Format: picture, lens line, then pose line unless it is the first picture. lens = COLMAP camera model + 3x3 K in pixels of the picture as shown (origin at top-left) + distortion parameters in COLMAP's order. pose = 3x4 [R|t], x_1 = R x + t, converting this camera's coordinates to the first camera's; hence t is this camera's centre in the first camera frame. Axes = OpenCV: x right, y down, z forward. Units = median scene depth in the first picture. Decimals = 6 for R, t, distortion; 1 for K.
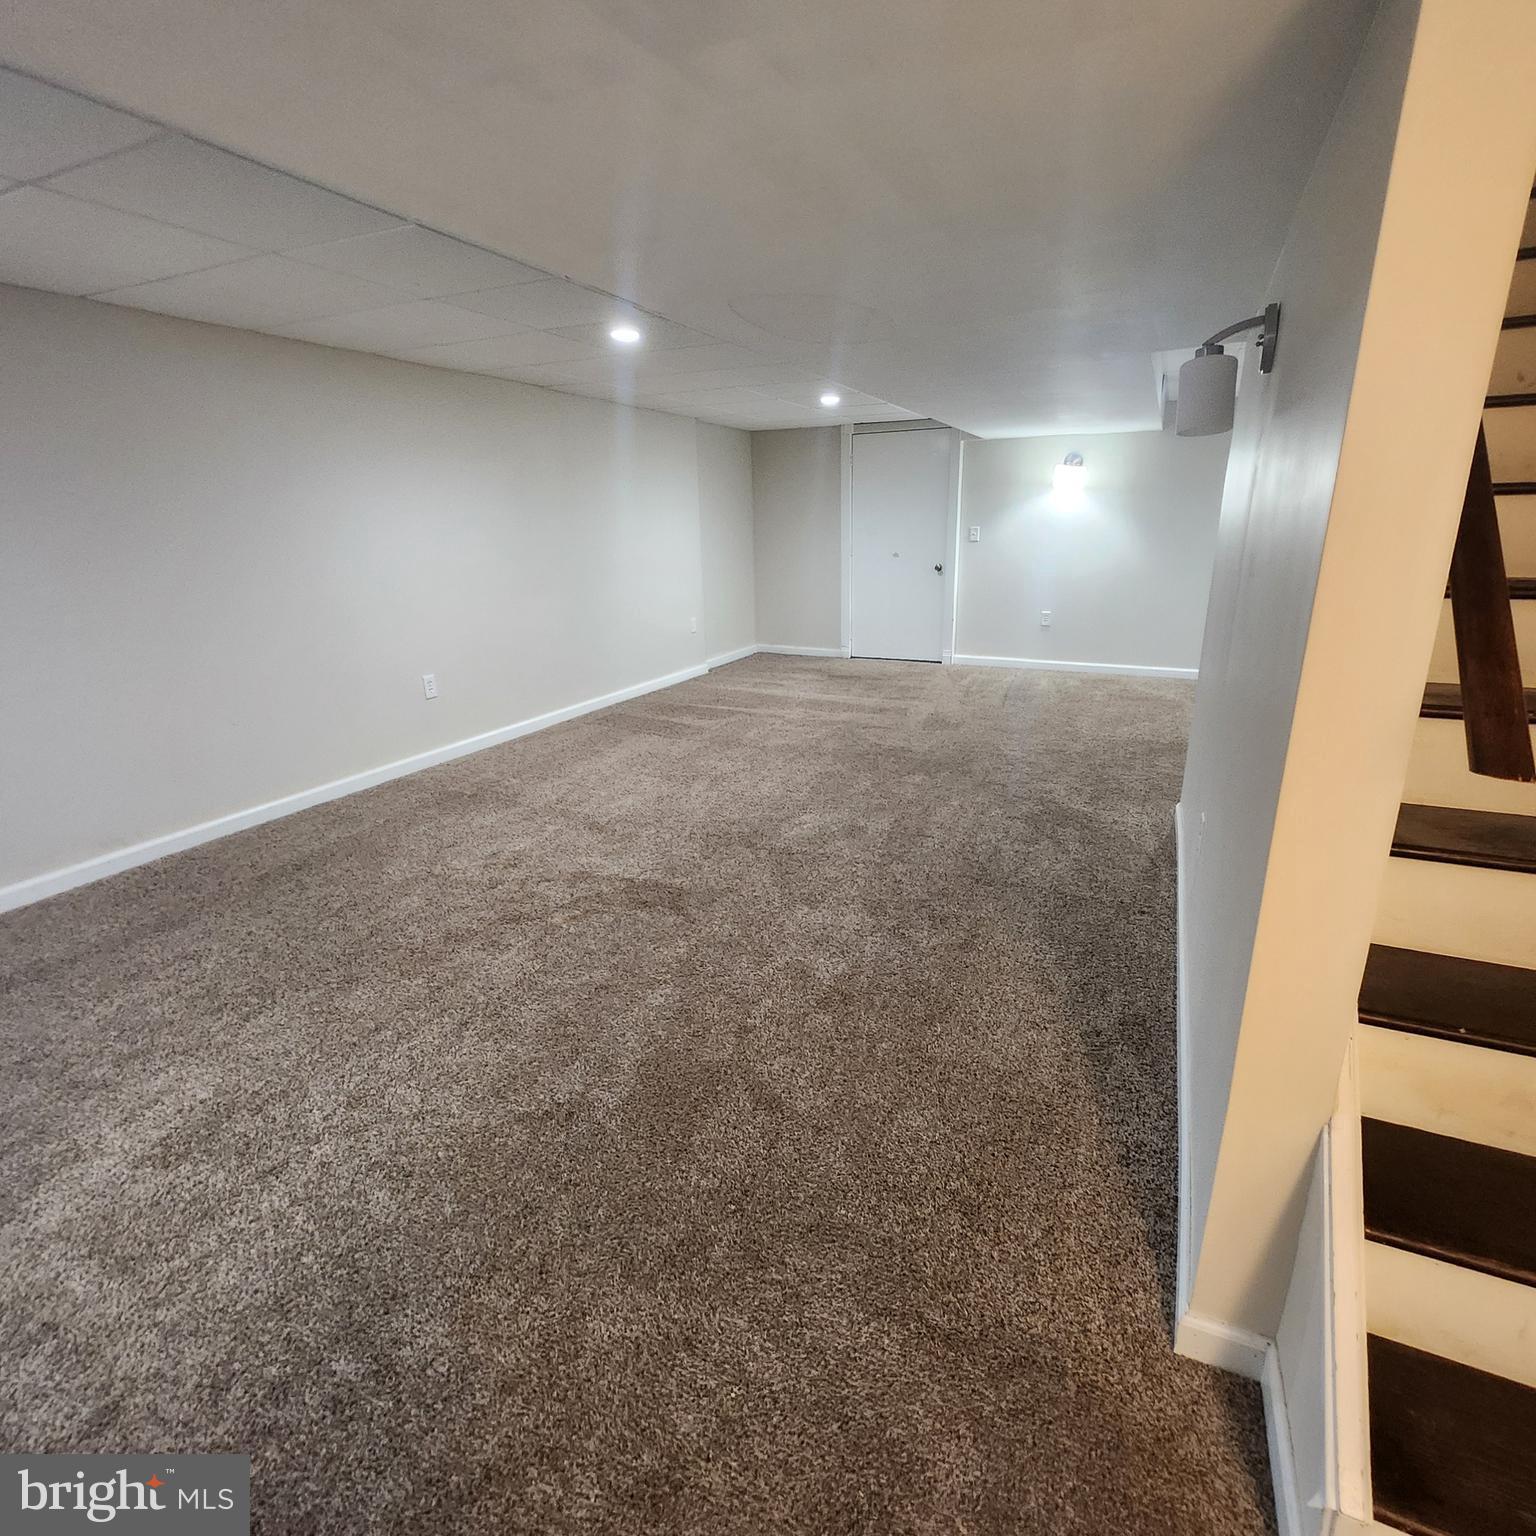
lens RADIAL K [[805.1, 0, 759.5], [0, 805.1, 749.8], [0, 0, 1]] dist [-0.000867, -0.001899]
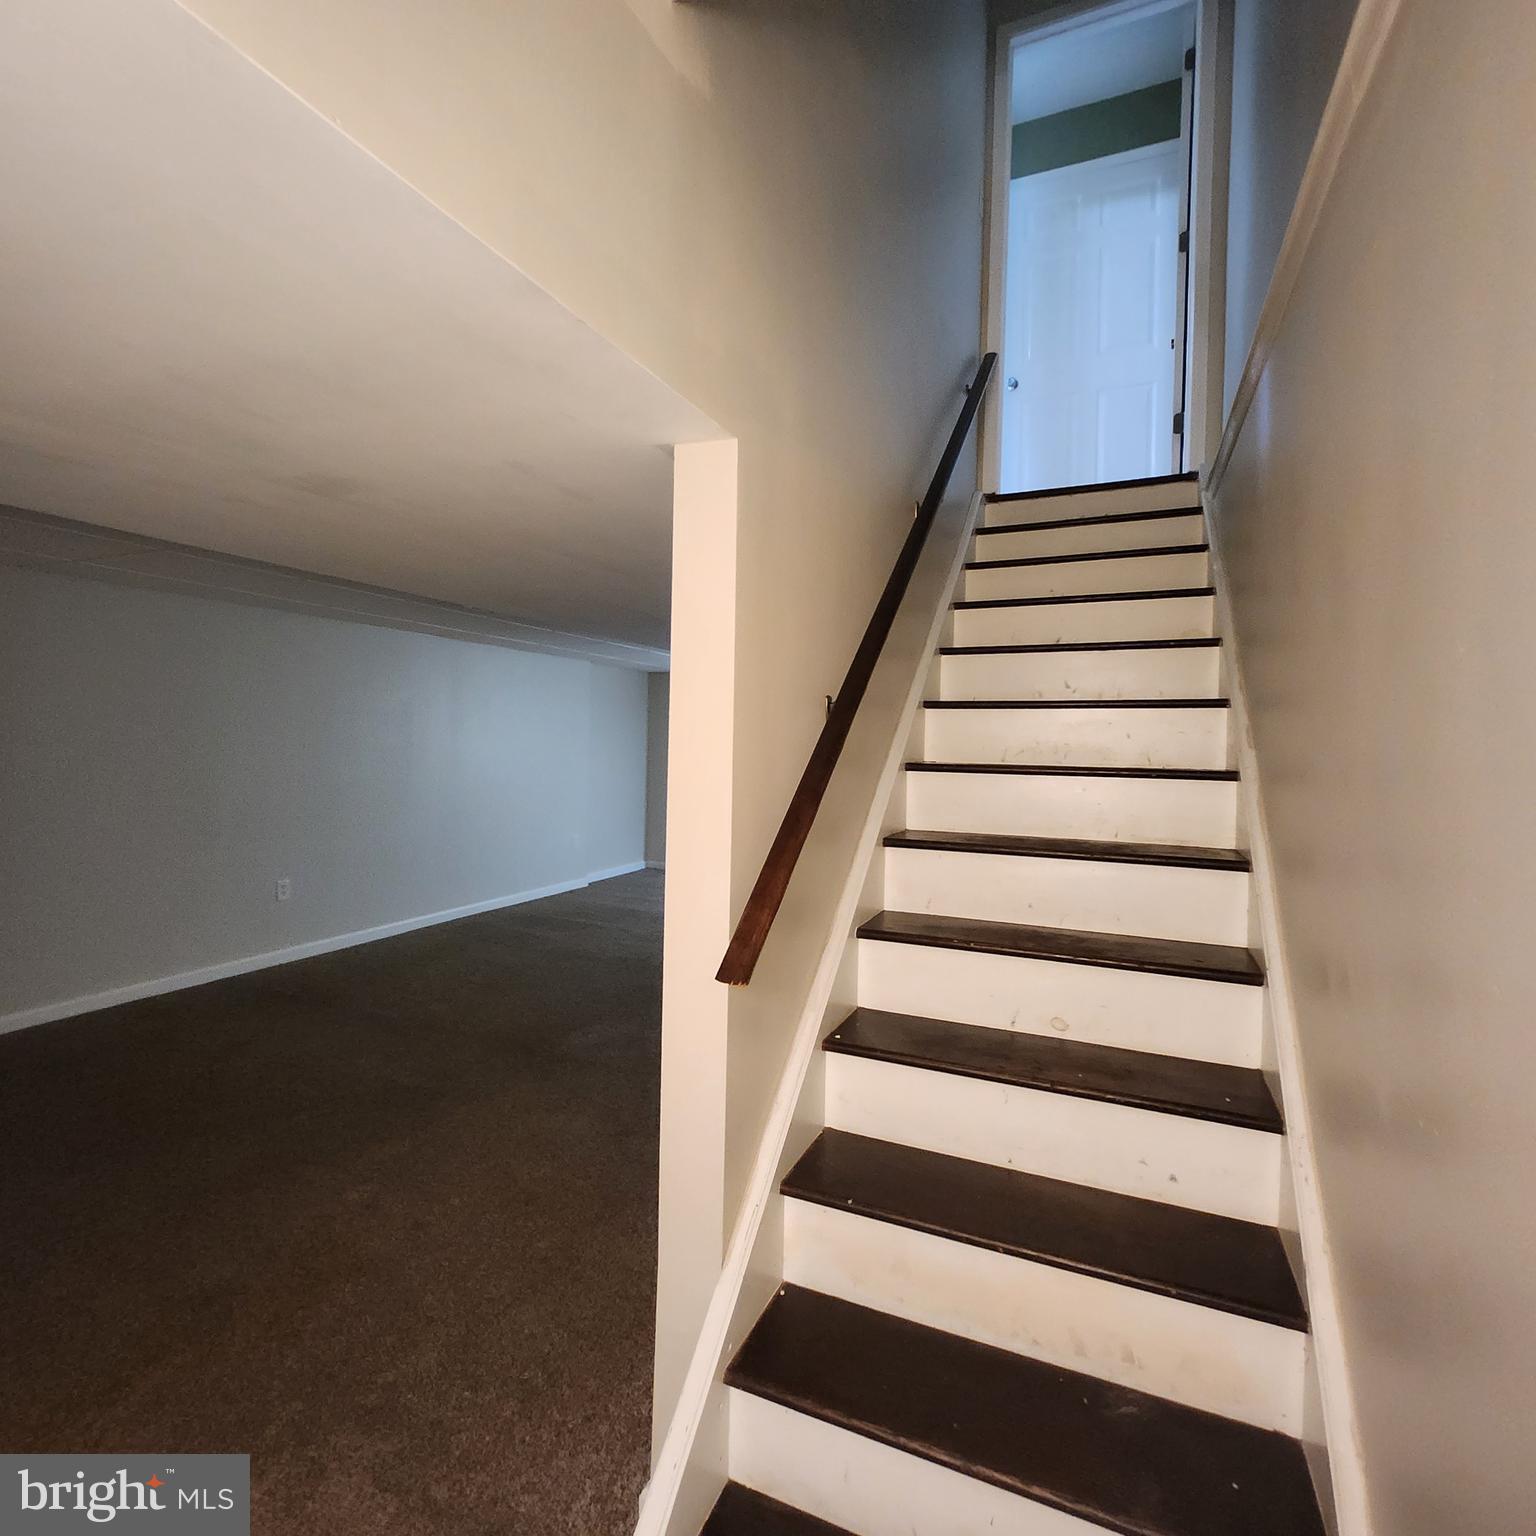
lens RADIAL K [[810.9, 0, 766.9], [0, 810.9, 746.5], [0, 0, 1]] dist [-0.000297, 0.000575]
pose [[0.999064, 0.038962, 0.018770, 0.201935], [-0.032581, 0.963484, -0.265775, 0.002616], [-0.028440, 0.264915, 0.963852, -0.113407]]
